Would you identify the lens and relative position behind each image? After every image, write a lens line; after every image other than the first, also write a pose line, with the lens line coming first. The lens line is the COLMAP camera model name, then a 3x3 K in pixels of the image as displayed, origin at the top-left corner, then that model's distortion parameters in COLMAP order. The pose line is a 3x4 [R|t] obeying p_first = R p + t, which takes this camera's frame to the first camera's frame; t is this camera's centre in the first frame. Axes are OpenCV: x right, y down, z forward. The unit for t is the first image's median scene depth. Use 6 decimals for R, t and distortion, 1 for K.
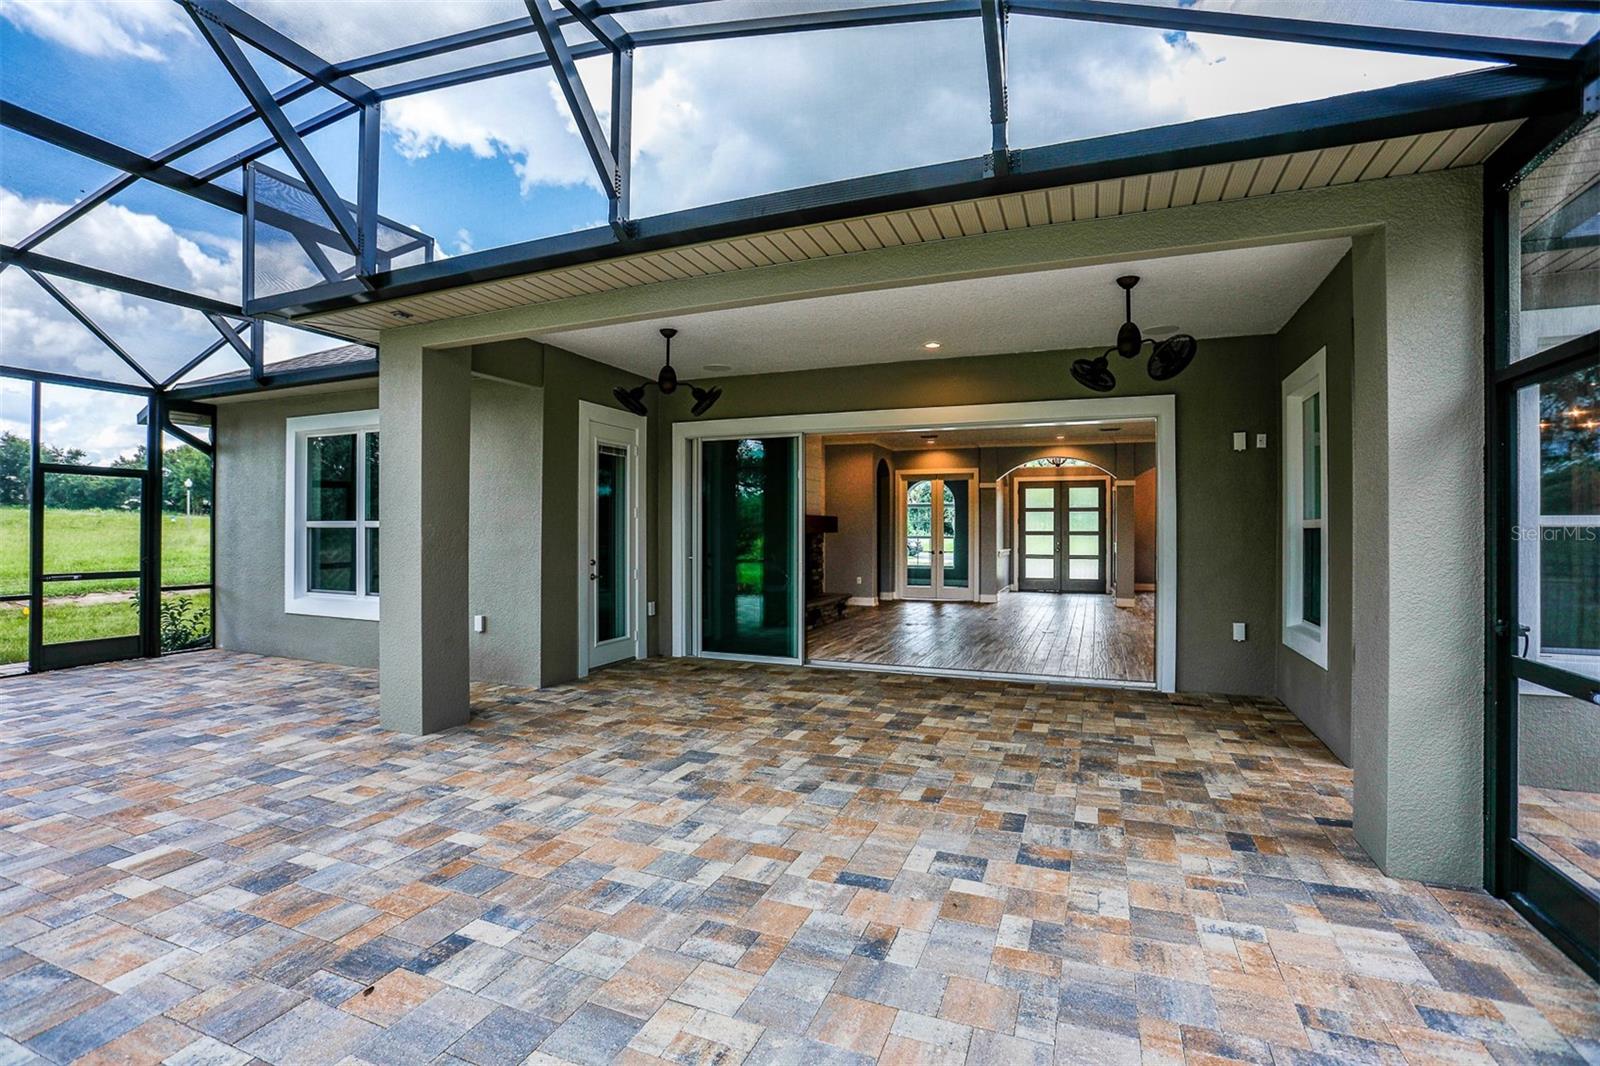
lens RADIAL K [[753.1, 0, 800.0], [0, 753.1, 533.0], [0, 0, 1]] dist [-0.069252, 0.027695]
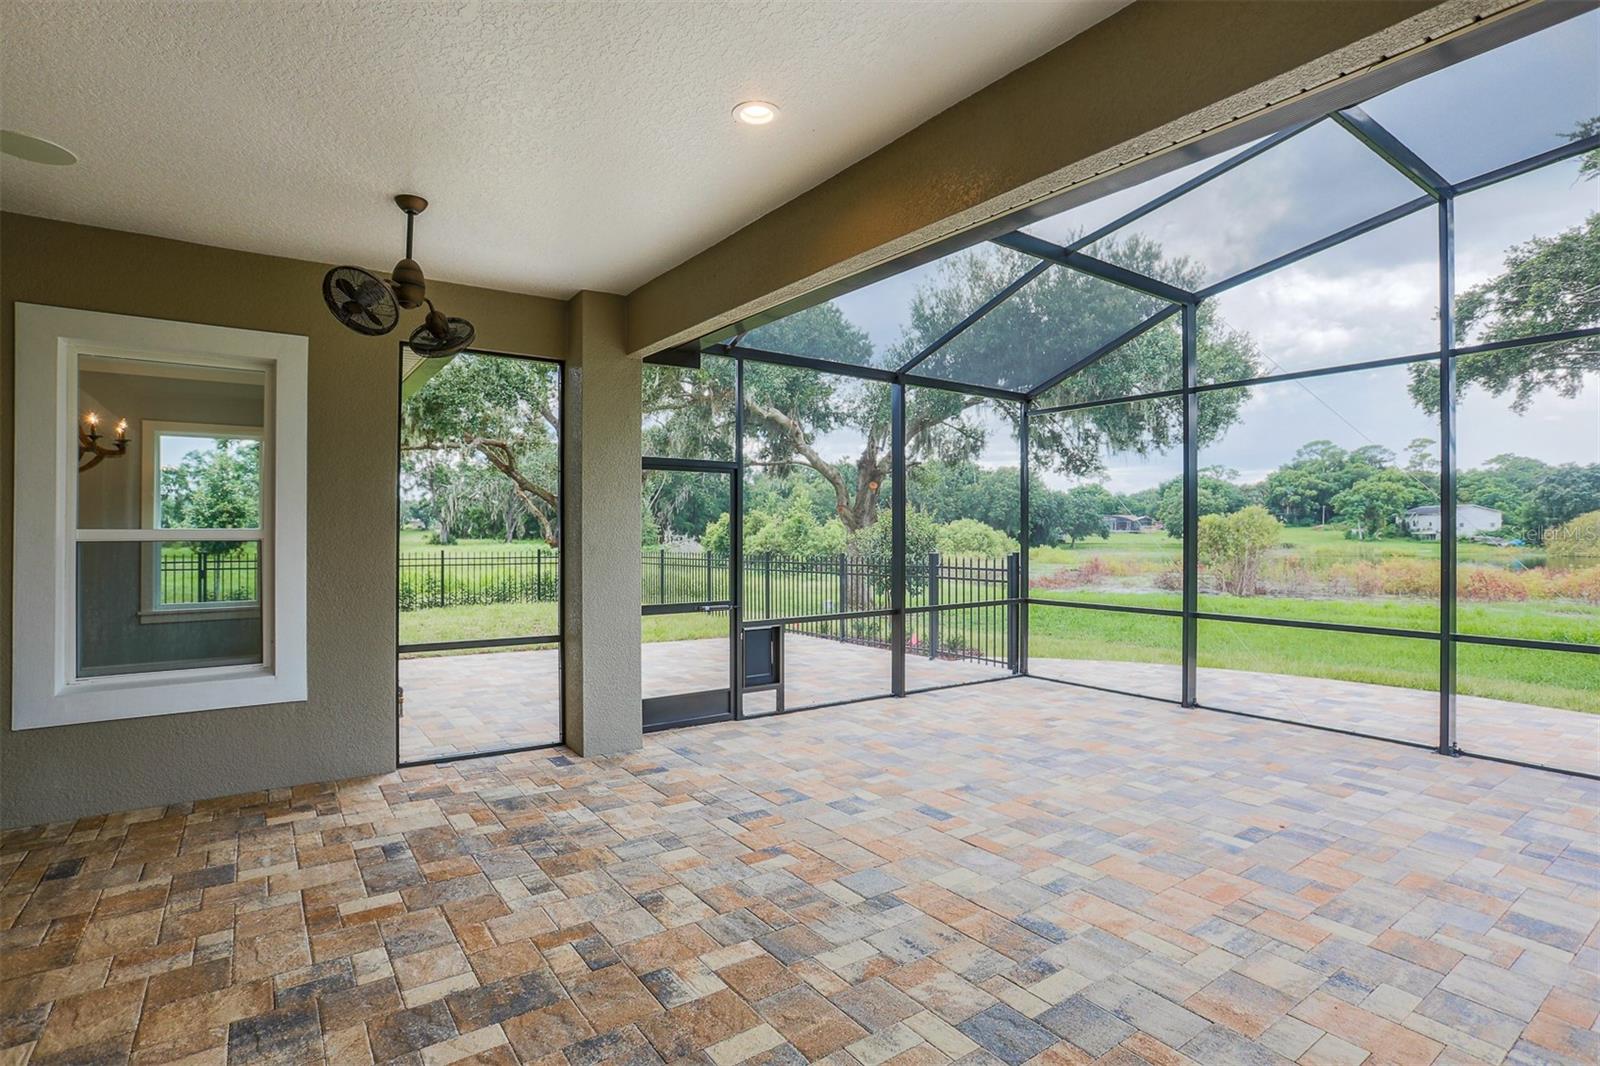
lens RADIAL K [[787.3, 0, 799.3], [0, 787.3, 579.3], [0, 0, 1]] dist [-0.075261, 0.048827]
pose [[-0.849275, -0.034627, 0.526814, -0.328942], [0.000403, 0.997804, 0.066235, -0.024289], [-0.527951, 0.056464, -0.847396, 1.767691]]
